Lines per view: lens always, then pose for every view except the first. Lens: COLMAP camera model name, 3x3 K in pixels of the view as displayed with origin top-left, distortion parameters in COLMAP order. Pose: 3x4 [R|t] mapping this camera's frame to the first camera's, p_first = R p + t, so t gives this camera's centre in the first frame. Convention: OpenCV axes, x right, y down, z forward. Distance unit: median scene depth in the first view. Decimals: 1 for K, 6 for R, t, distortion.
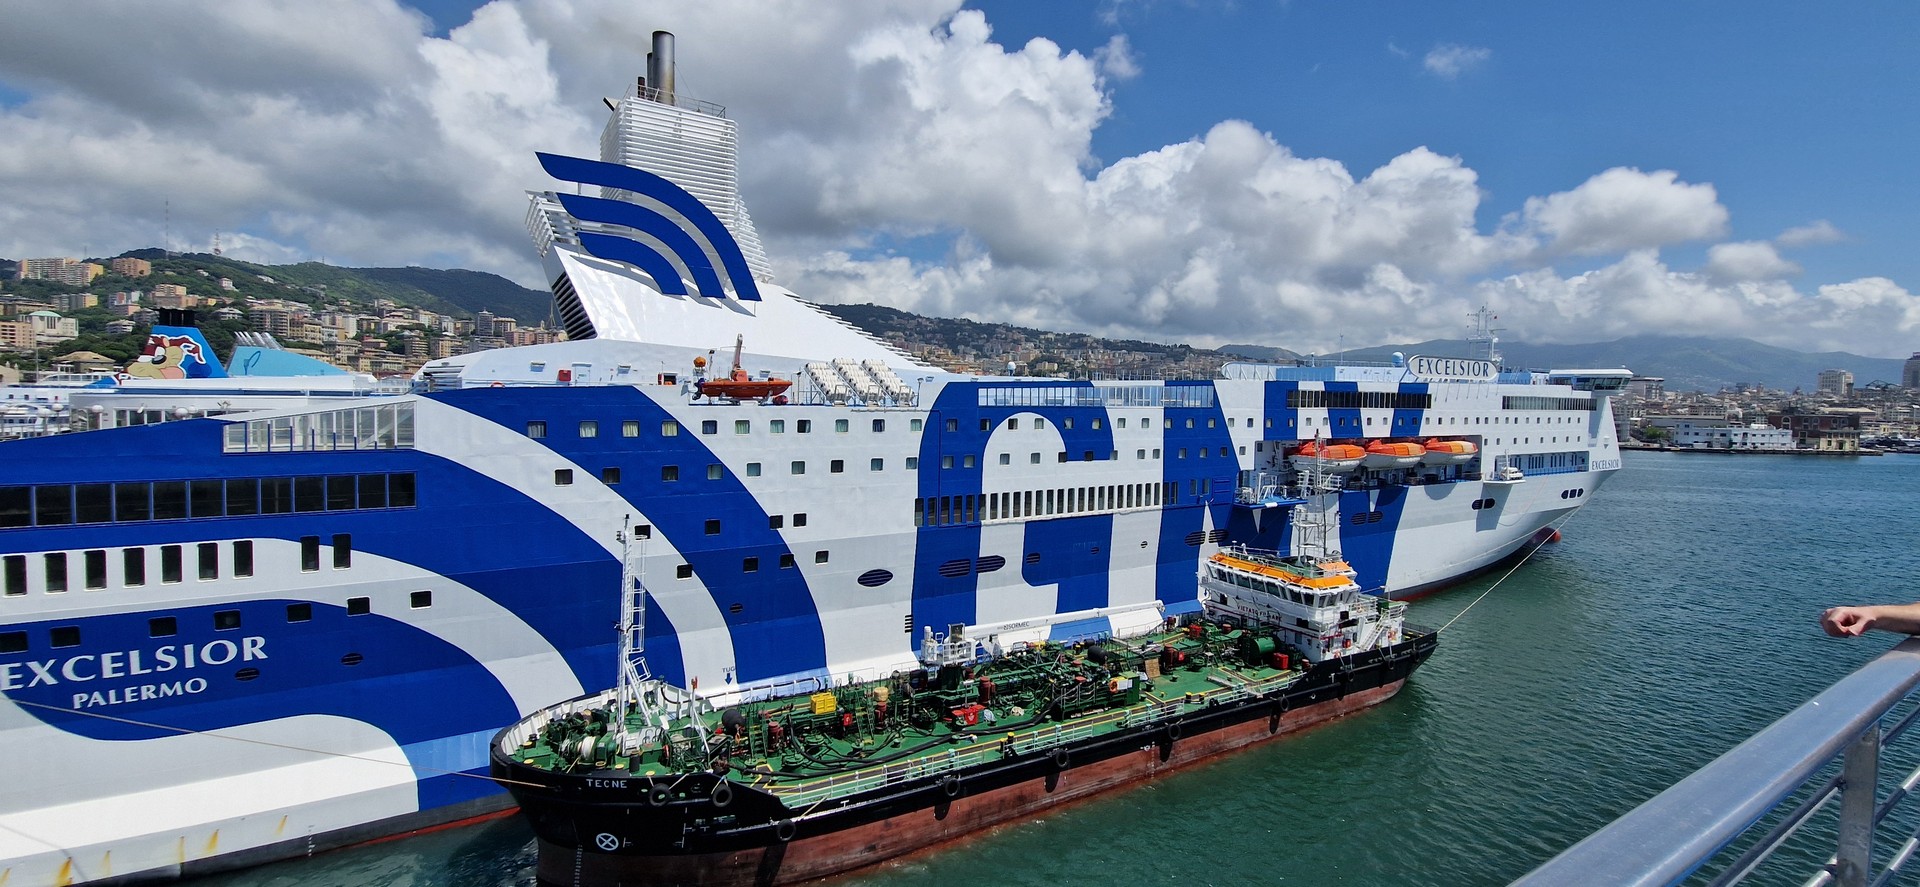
lens RADIAL K [[777.1, 0, 957.3], [0, 777.1, 419.8], [0, 0, 1]] dist [0.017443, -0.008838]
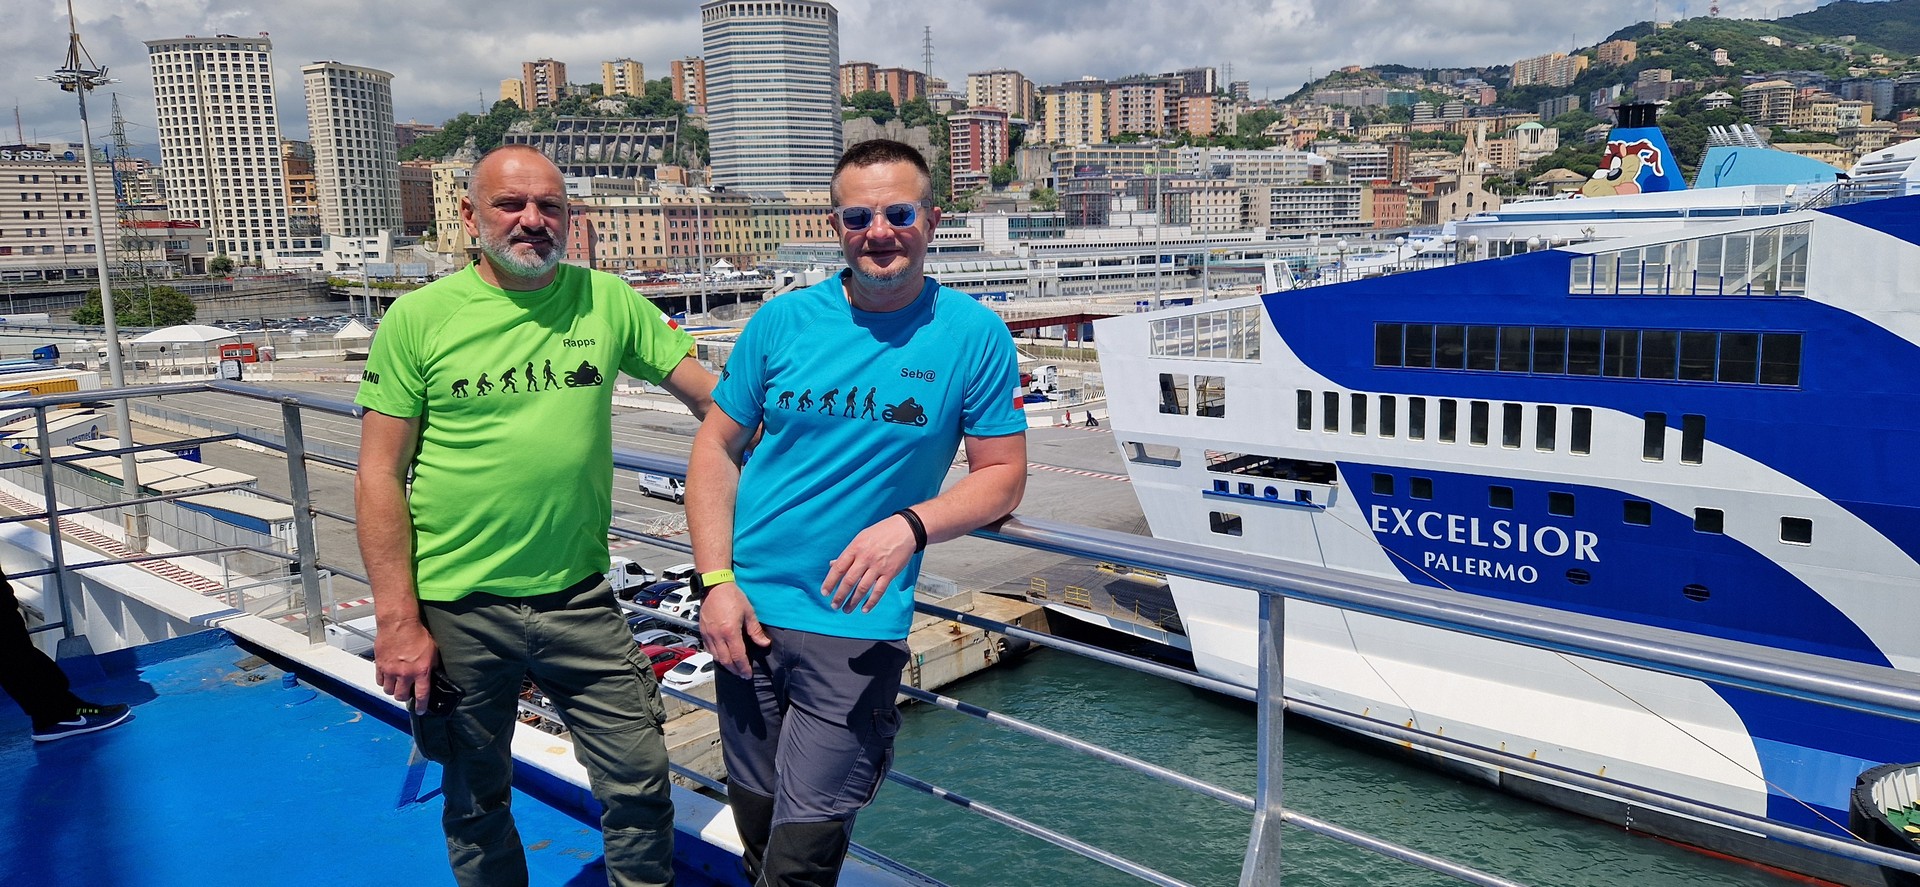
lens RADIAL K [[1281.9, 0, 989.9], [0, 1281.9, 431.8], [0, 0, 1]] dist [0.077151, -0.069854]
pose [[0.315166, 0.130186, -0.940065, 0.116072], [-0.001517, 0.990614, 0.136678, 0.001587], [0.949035, -0.041650, 0.312406, 0.031846]]
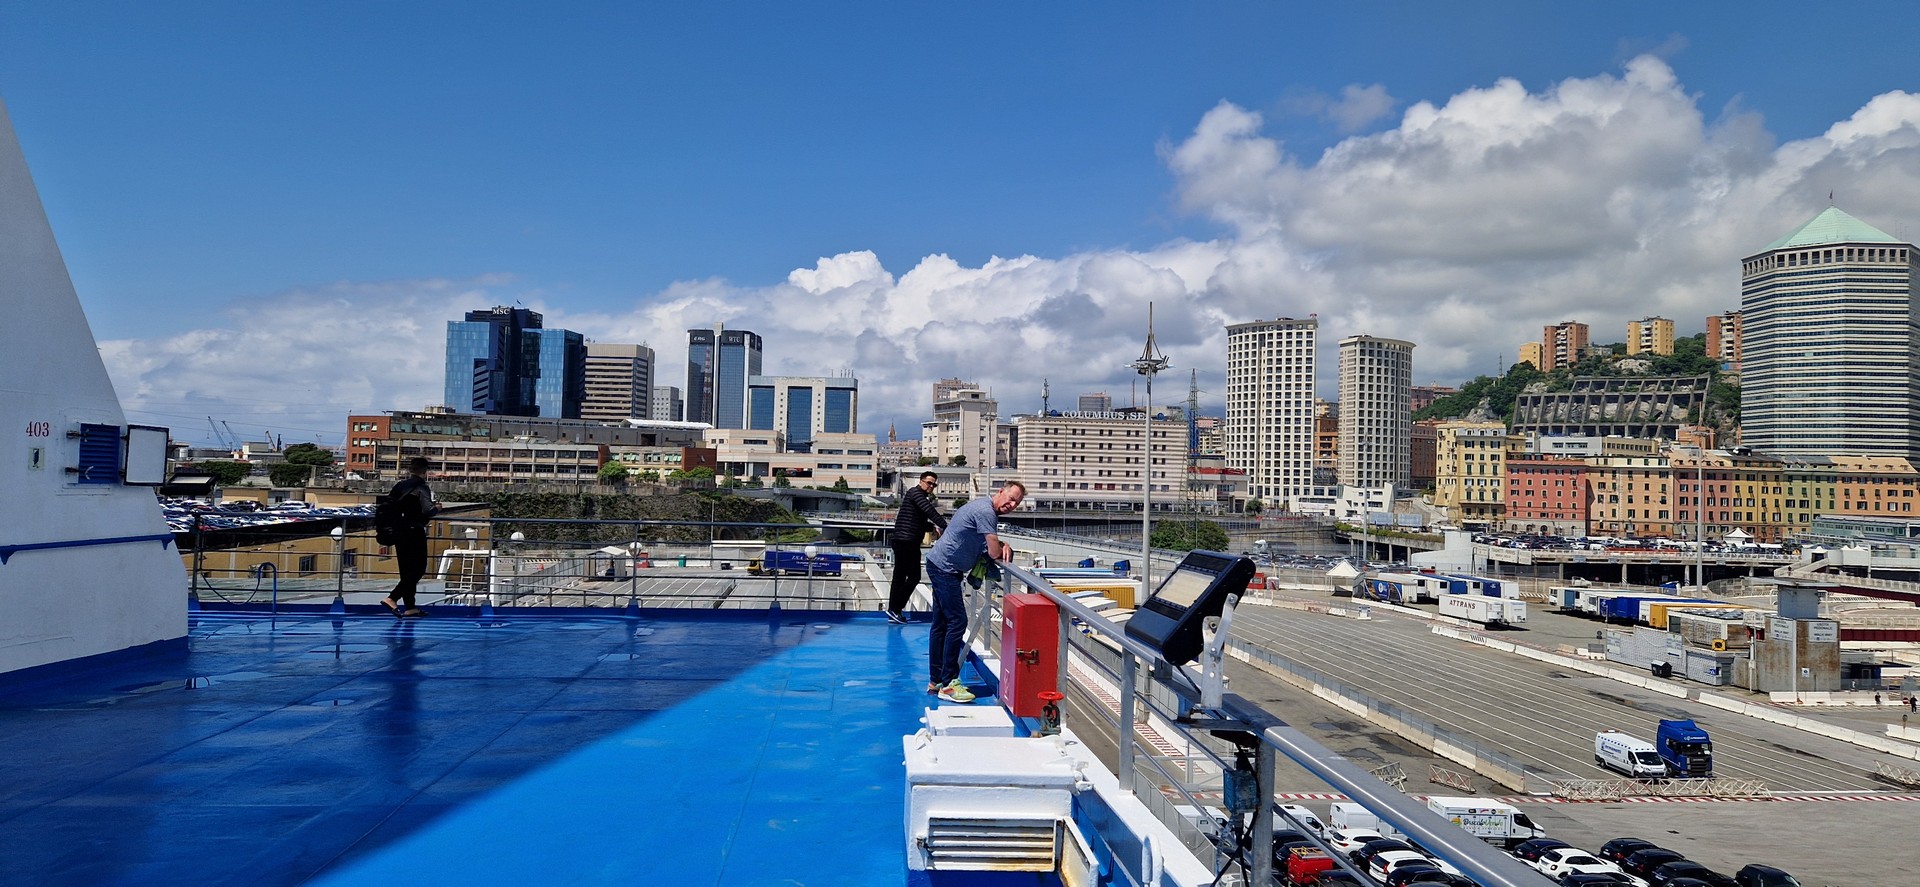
lens RADIAL K [[1281.9, 0, 989.9], [0, 1281.9, 431.8], [0, 0, 1]] dist [0.077151, -0.069854]
pose [[-0.407342, -0.056326, -0.911537, 0.316651], [-0.056219, 0.997750, -0.036531, -0.001675], [0.911543, 0.036366, -0.409592, 0.165387]]
